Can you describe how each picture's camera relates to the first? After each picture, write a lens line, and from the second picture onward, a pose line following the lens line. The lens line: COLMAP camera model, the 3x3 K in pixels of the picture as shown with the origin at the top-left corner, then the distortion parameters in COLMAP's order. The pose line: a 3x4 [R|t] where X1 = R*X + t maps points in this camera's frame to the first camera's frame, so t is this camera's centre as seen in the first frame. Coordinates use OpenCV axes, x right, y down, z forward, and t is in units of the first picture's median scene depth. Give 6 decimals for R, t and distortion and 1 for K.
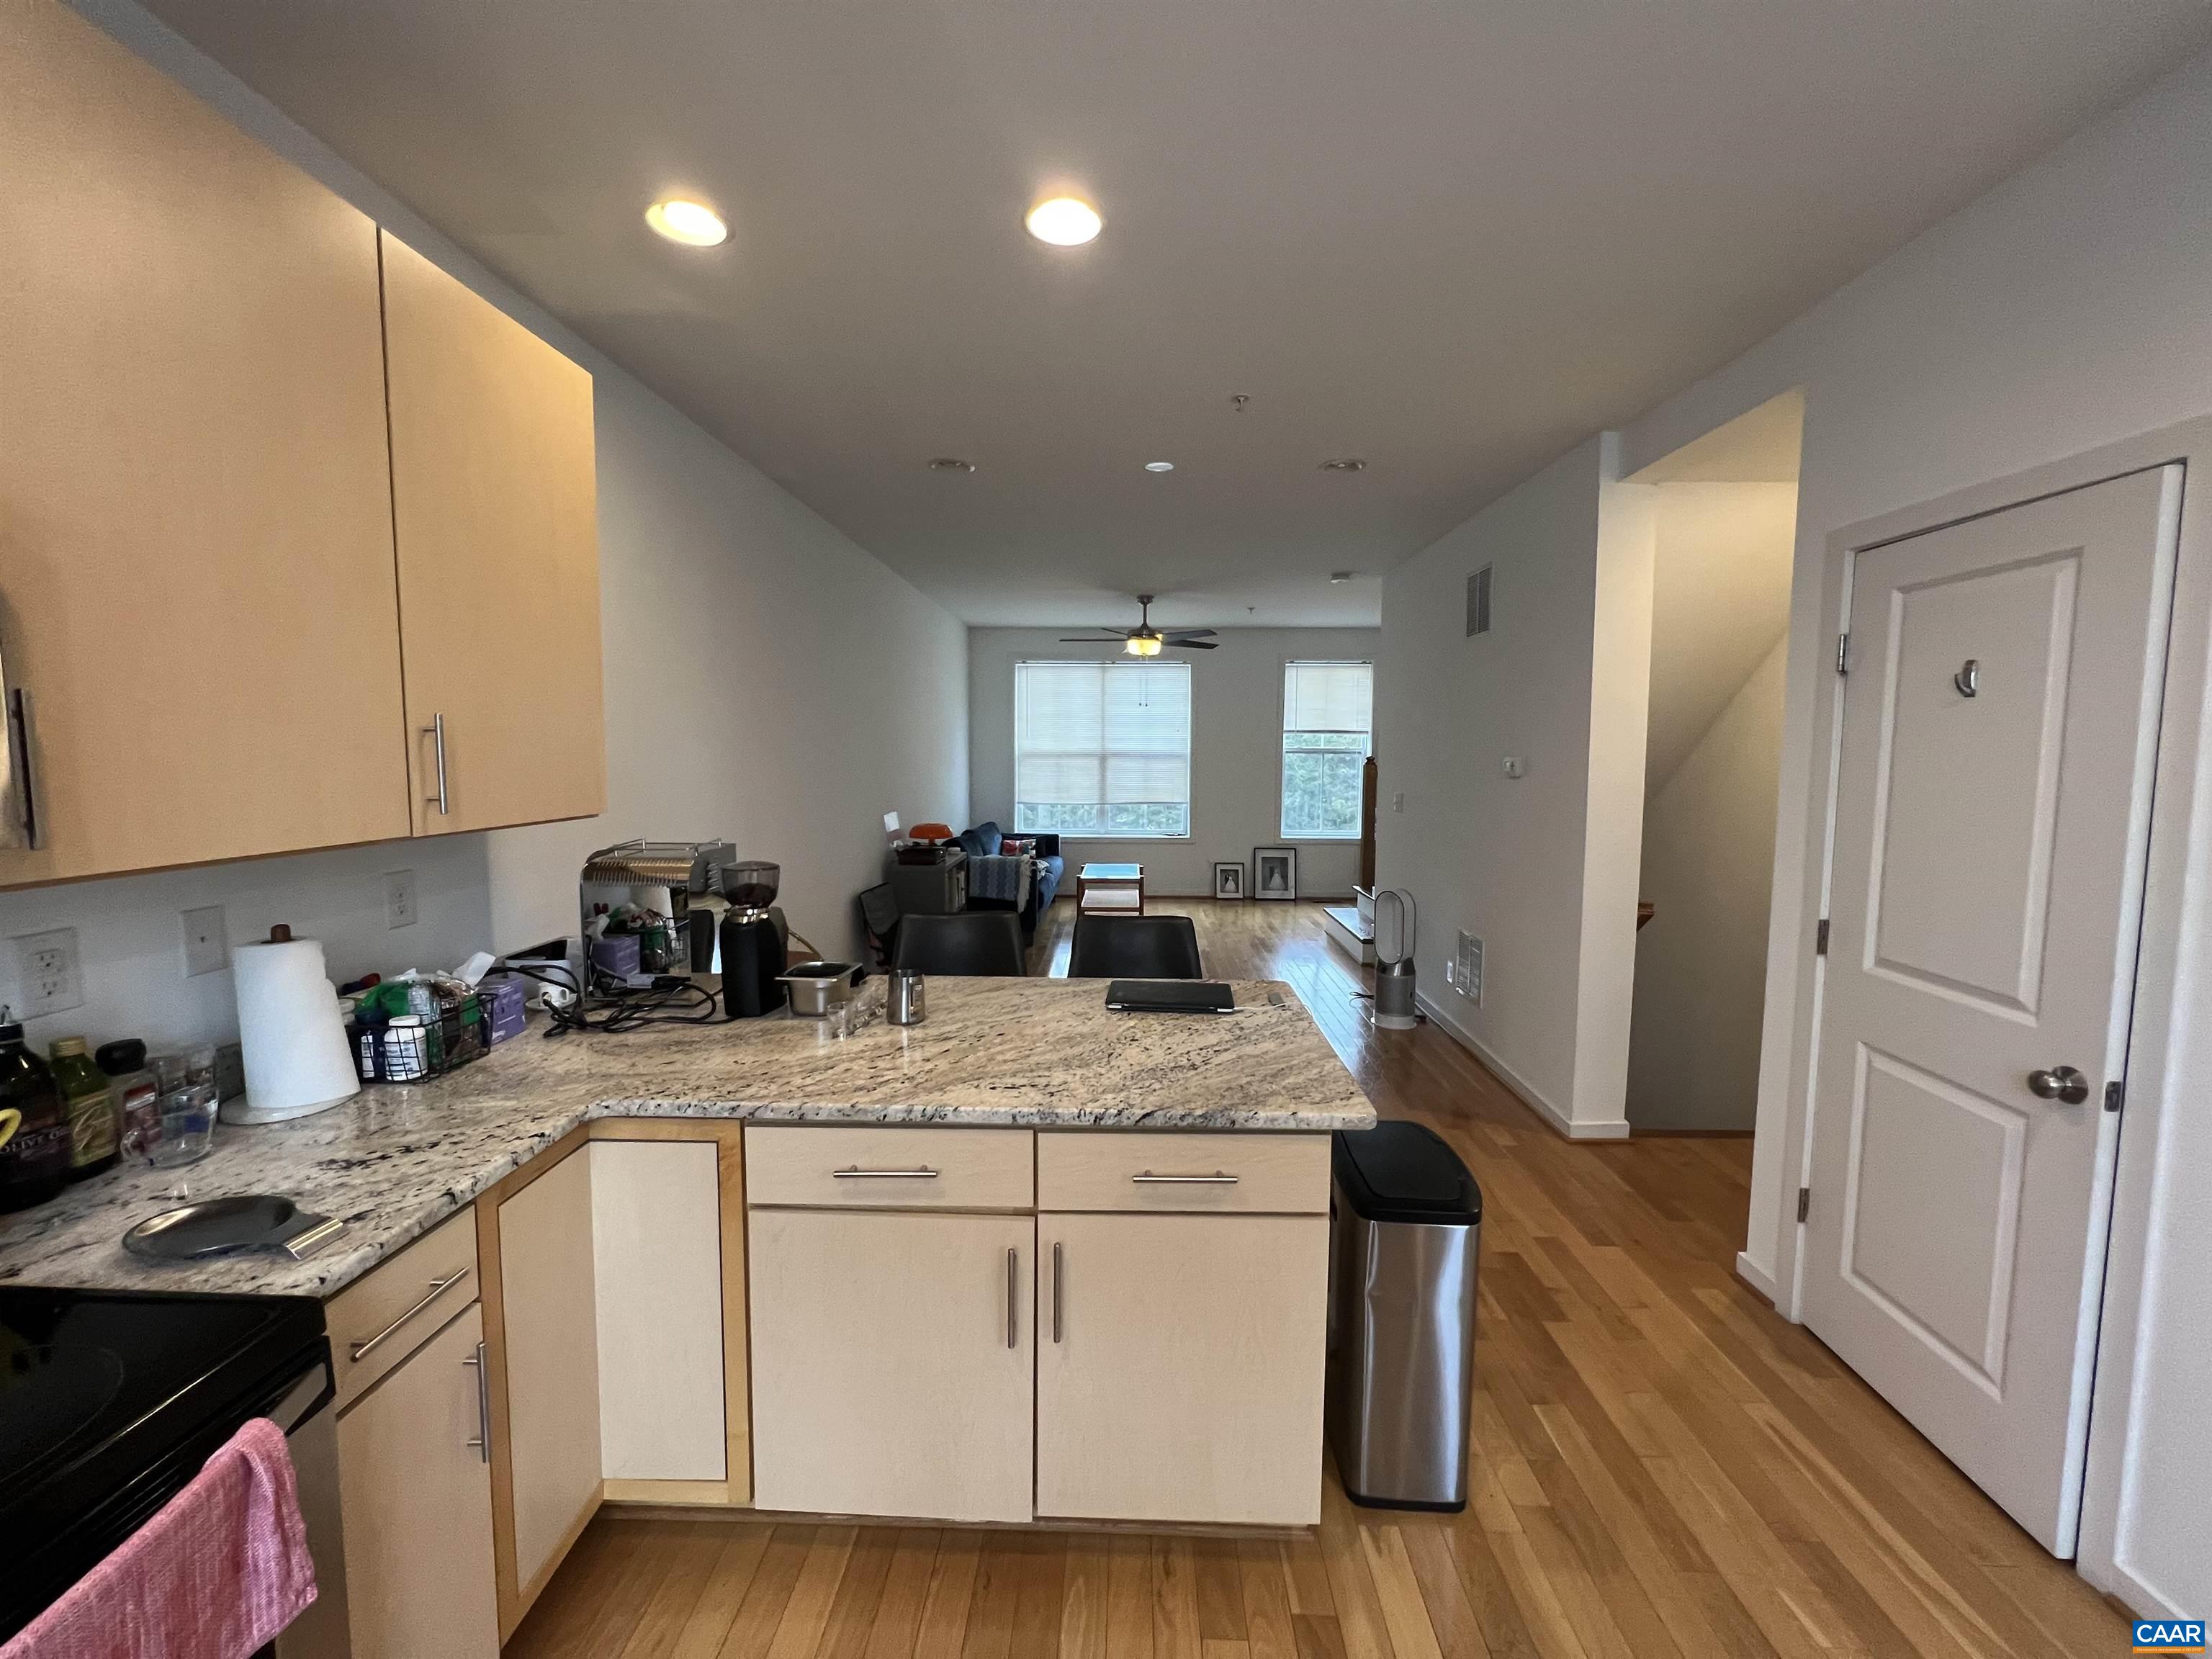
lens RADIAL K [[884.6, 0, 1104.1], [0, 884.6, 823.0], [0, 0, 1]] dist [-0.002718, 0.000939]
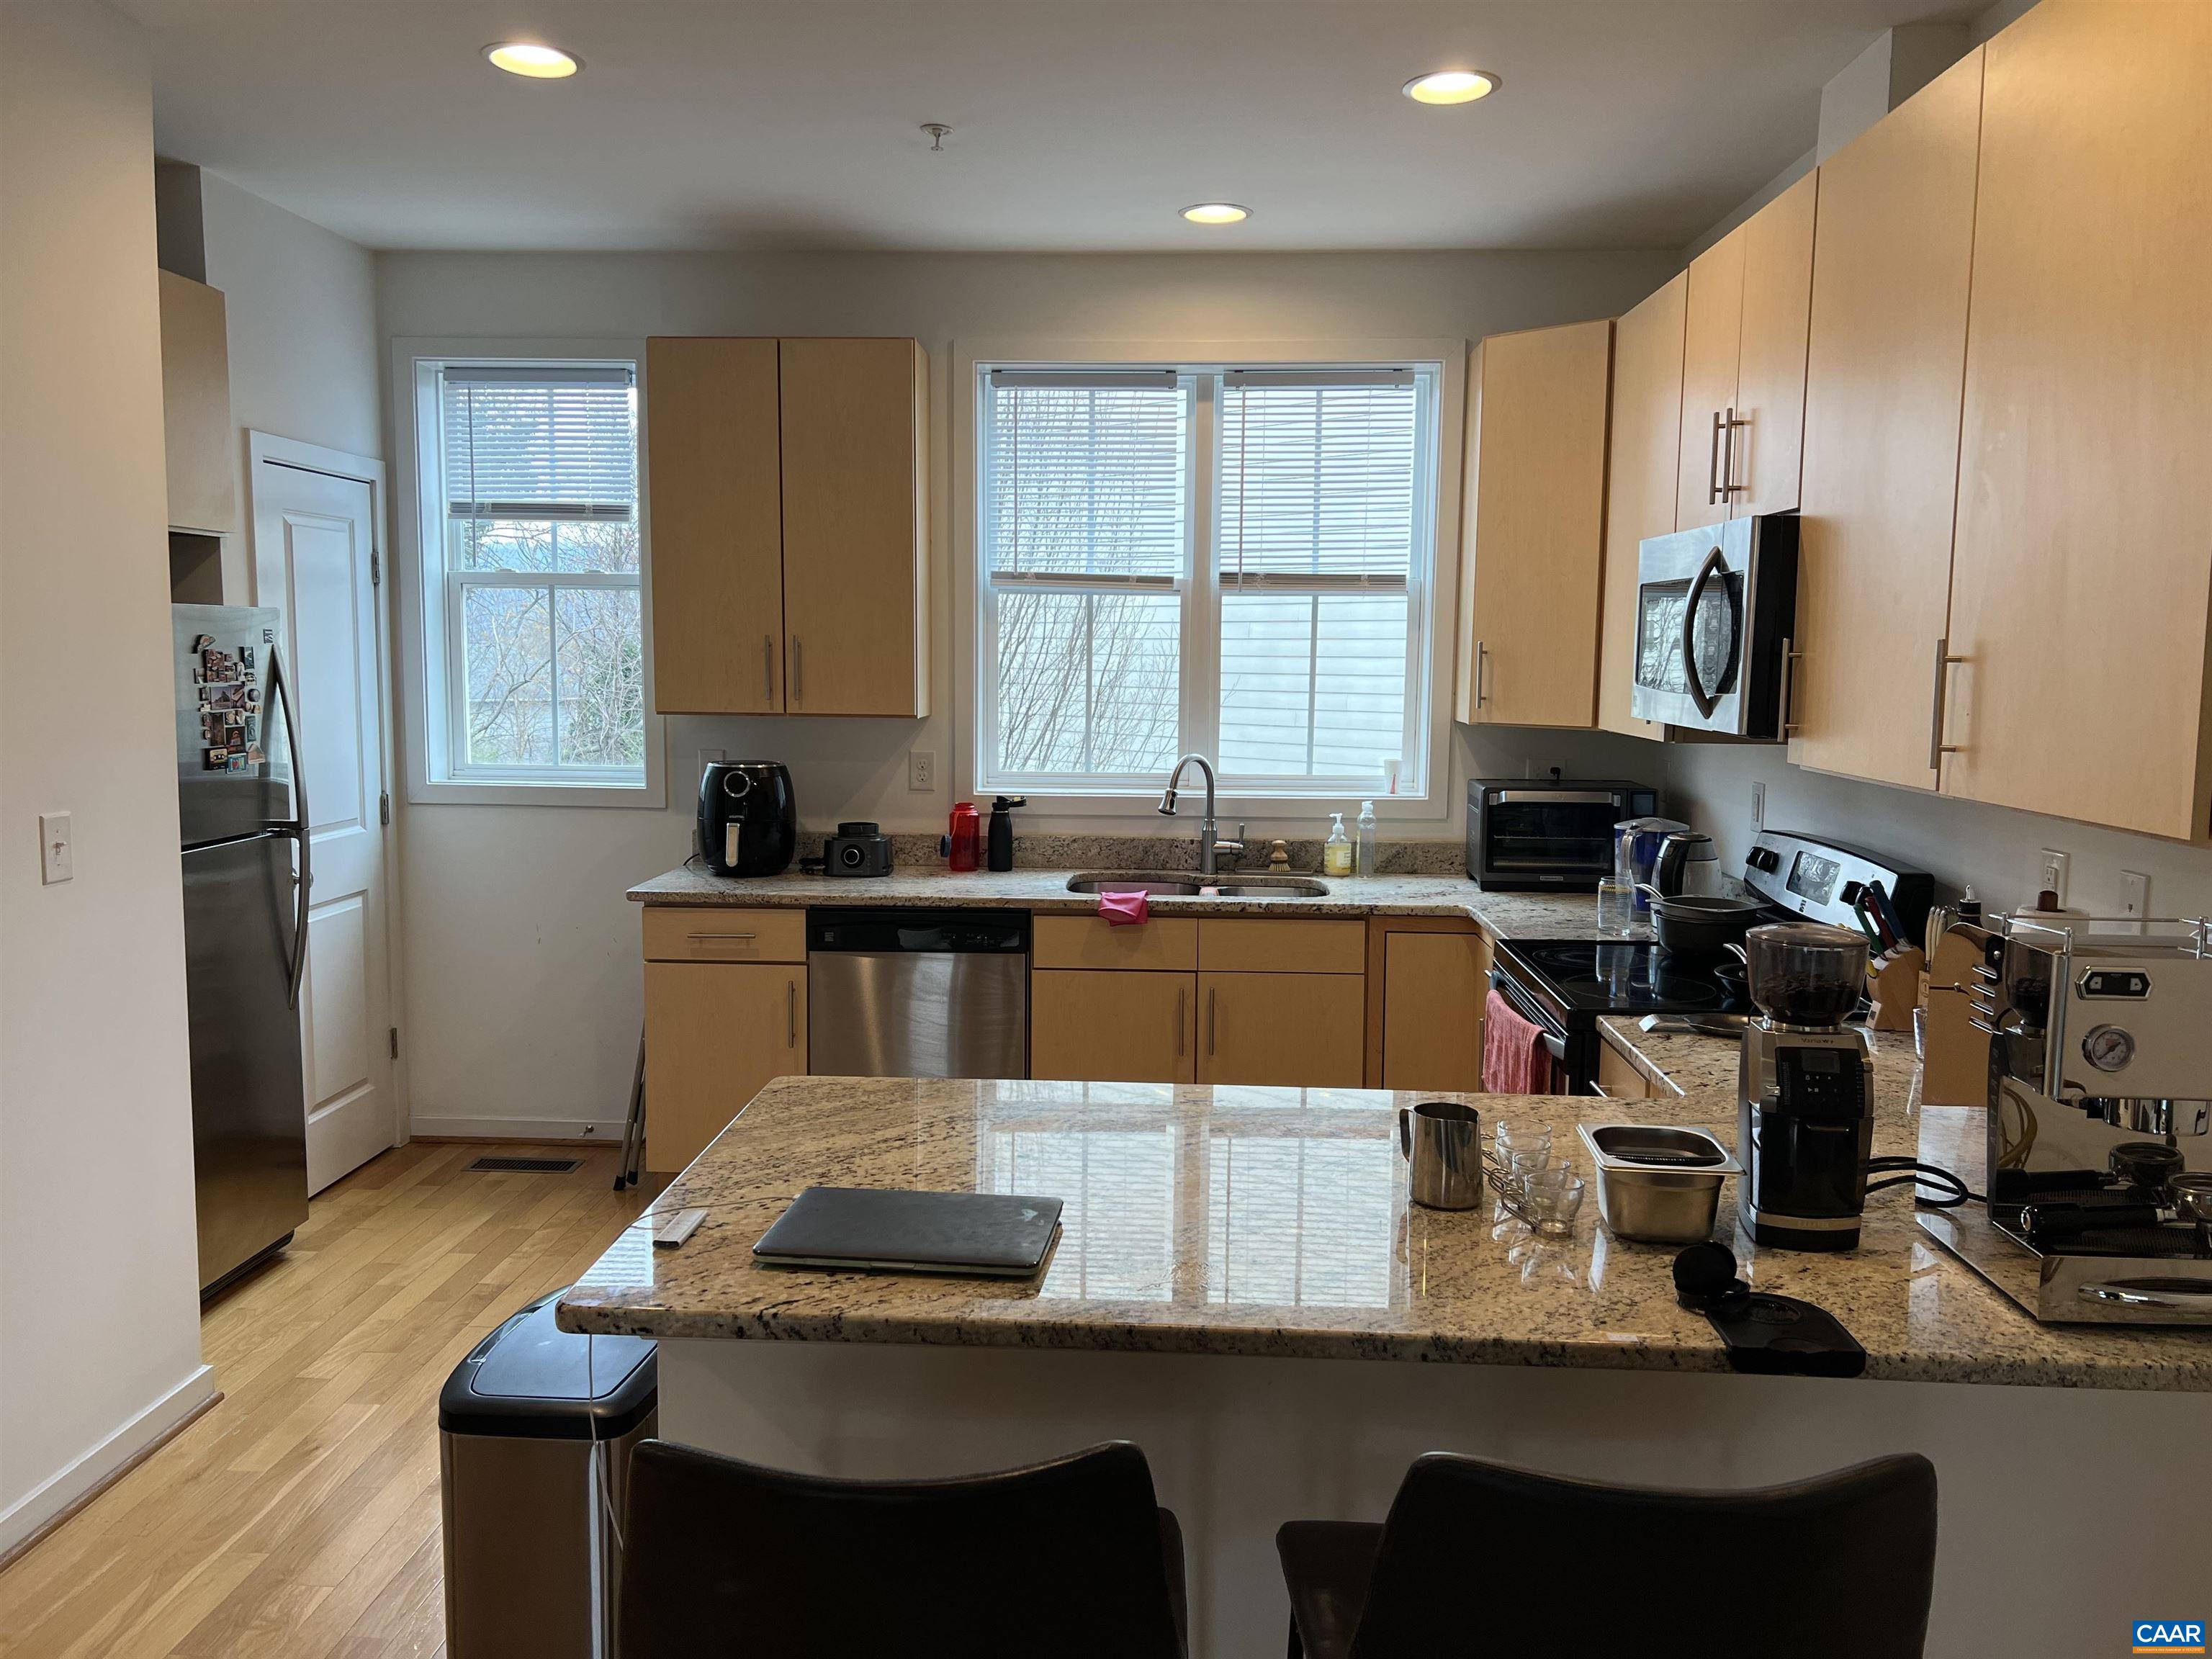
lens RADIAL K [[1667.1, 0, 1096.9], [0, 1667.1, 837.5], [0, 0, 1]] dist [0.033027, -0.008424]
pose [[-0.999685, -0.017370, 0.018098, -0.009431], [-0.013543, 0.981014, 0.193461, -0.055029], [-0.021115, 0.193155, -0.980941, 0.607376]]
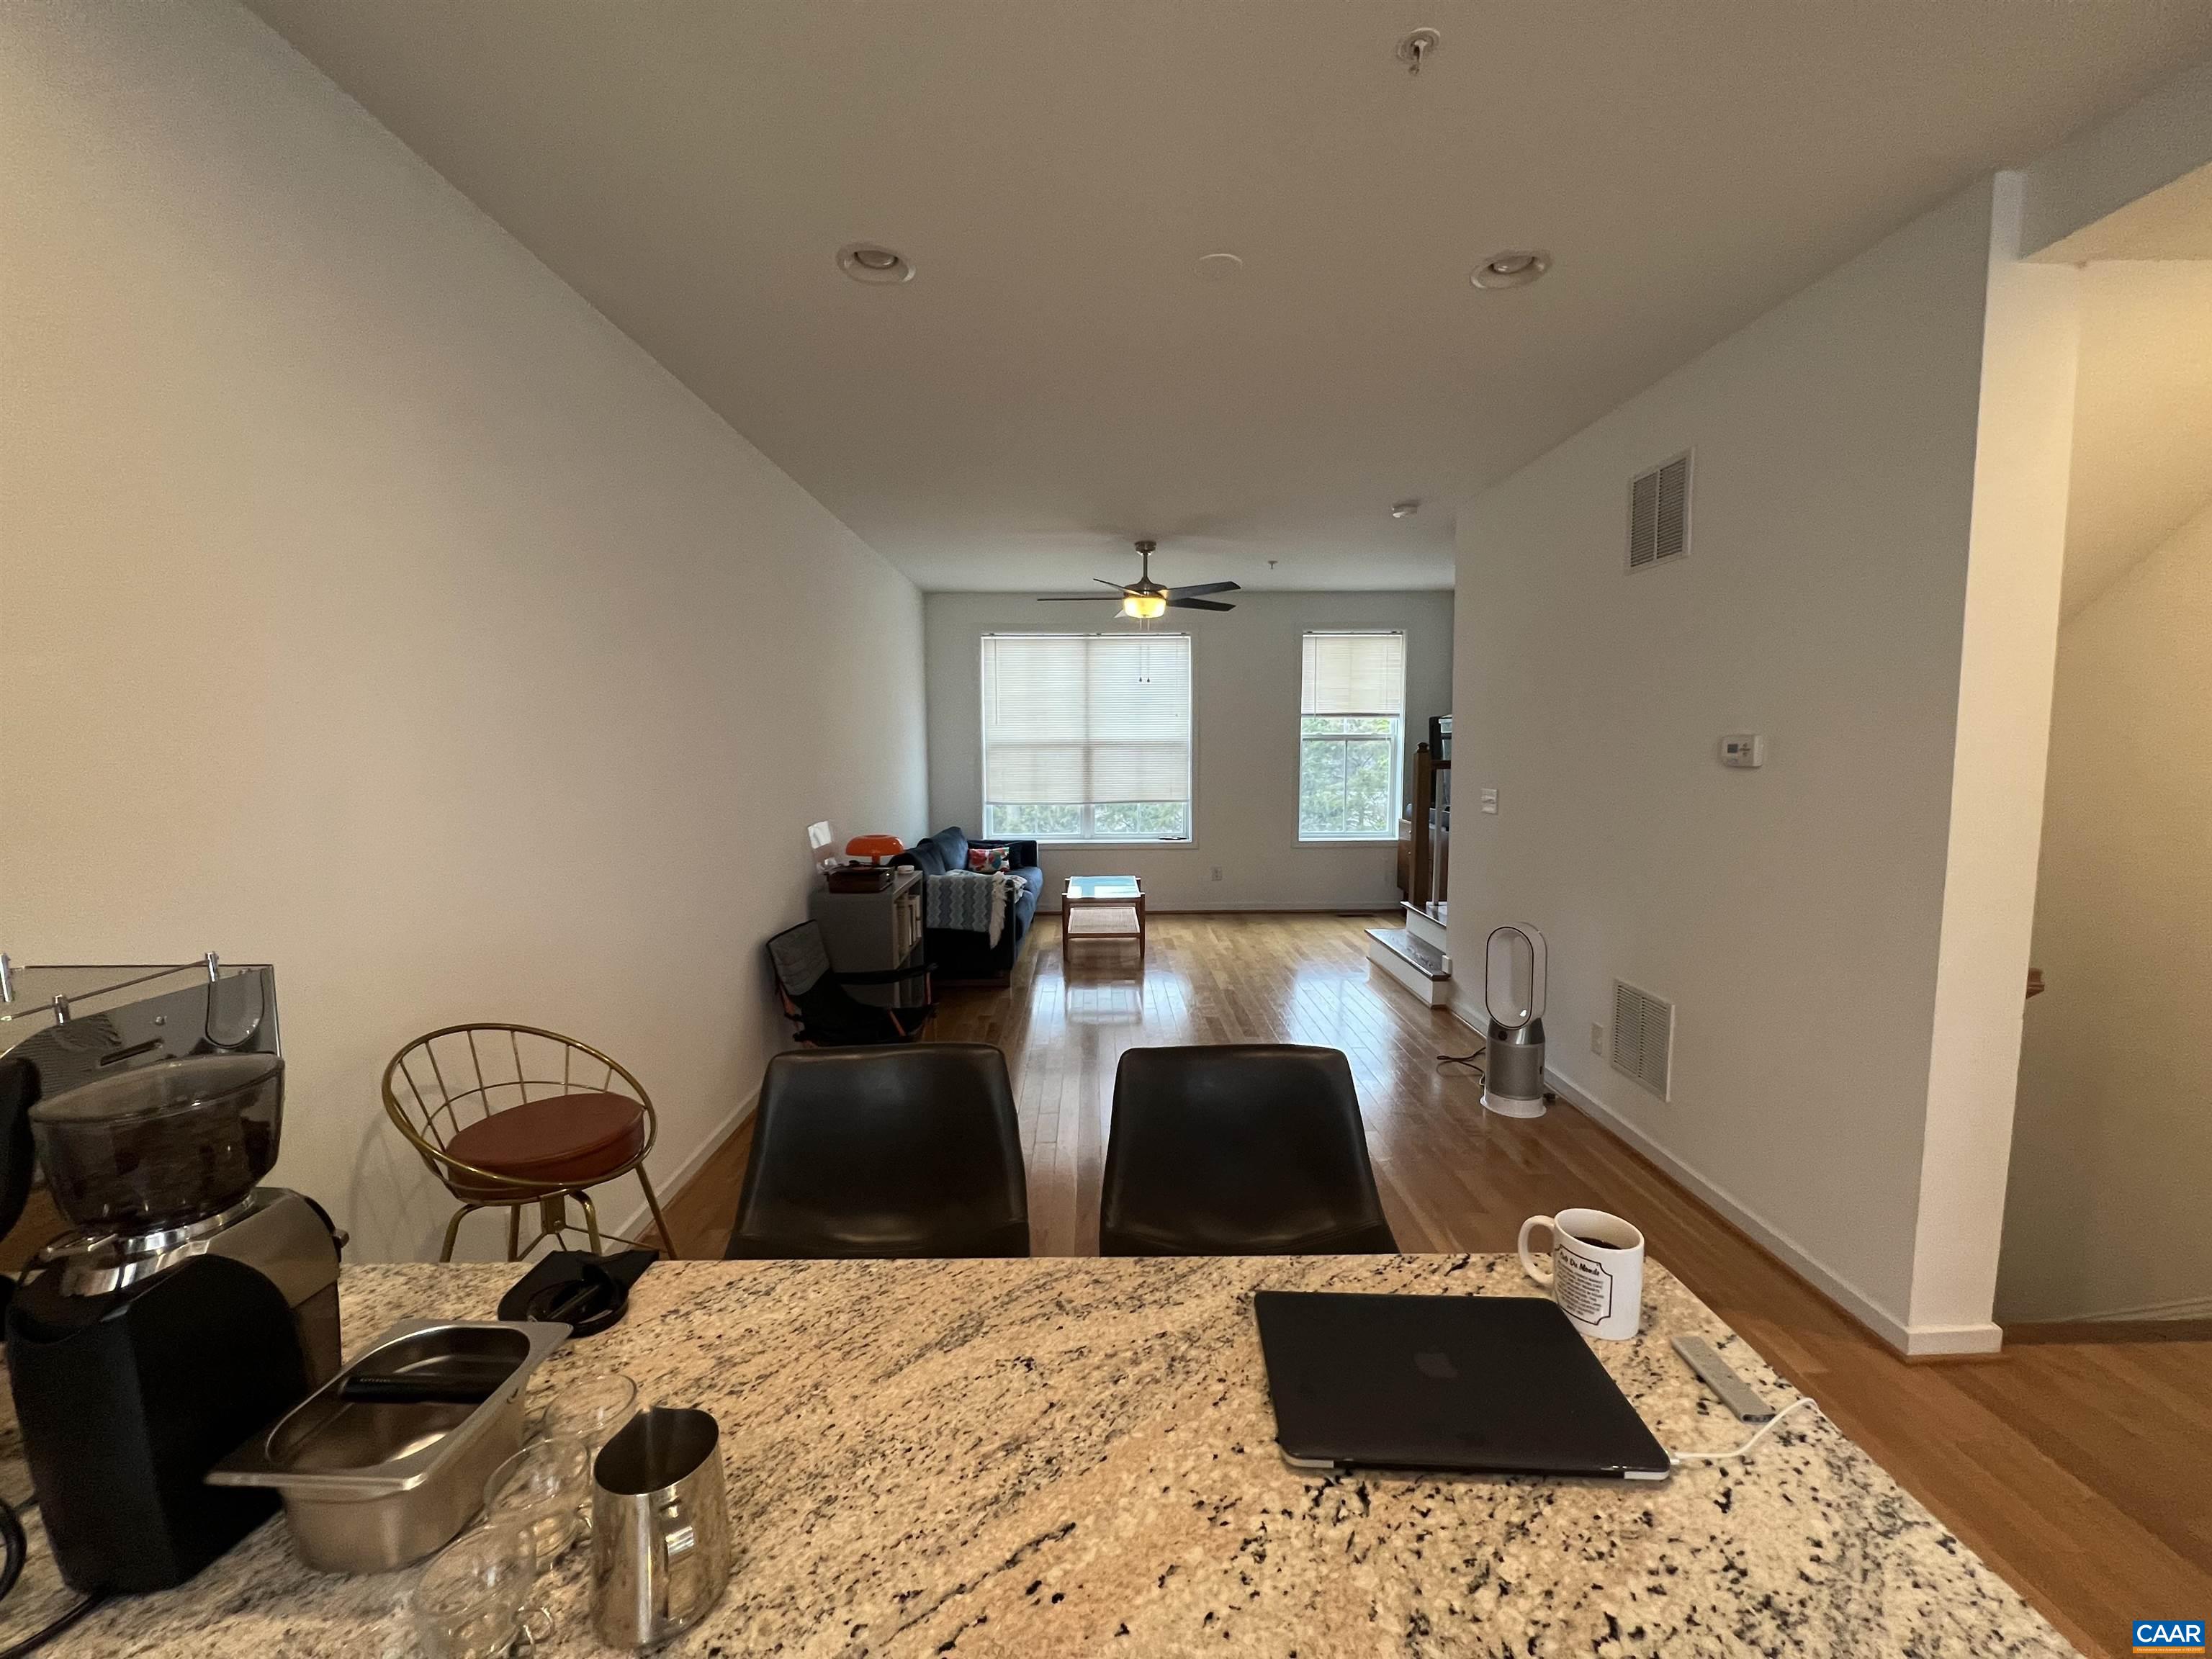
lens RADIAL K [[884.6, 0, 1104.6], [0, 884.6, 818.1], [0, 0, 1]] dist [-0.002718, 0.000939]
pose [[0.999146, -0.013549, 0.039026, -0.025457], [0.013434, 0.999905, 0.003214, -0.013335], [-0.039066, -0.002687, 0.999233, 0.217109]]
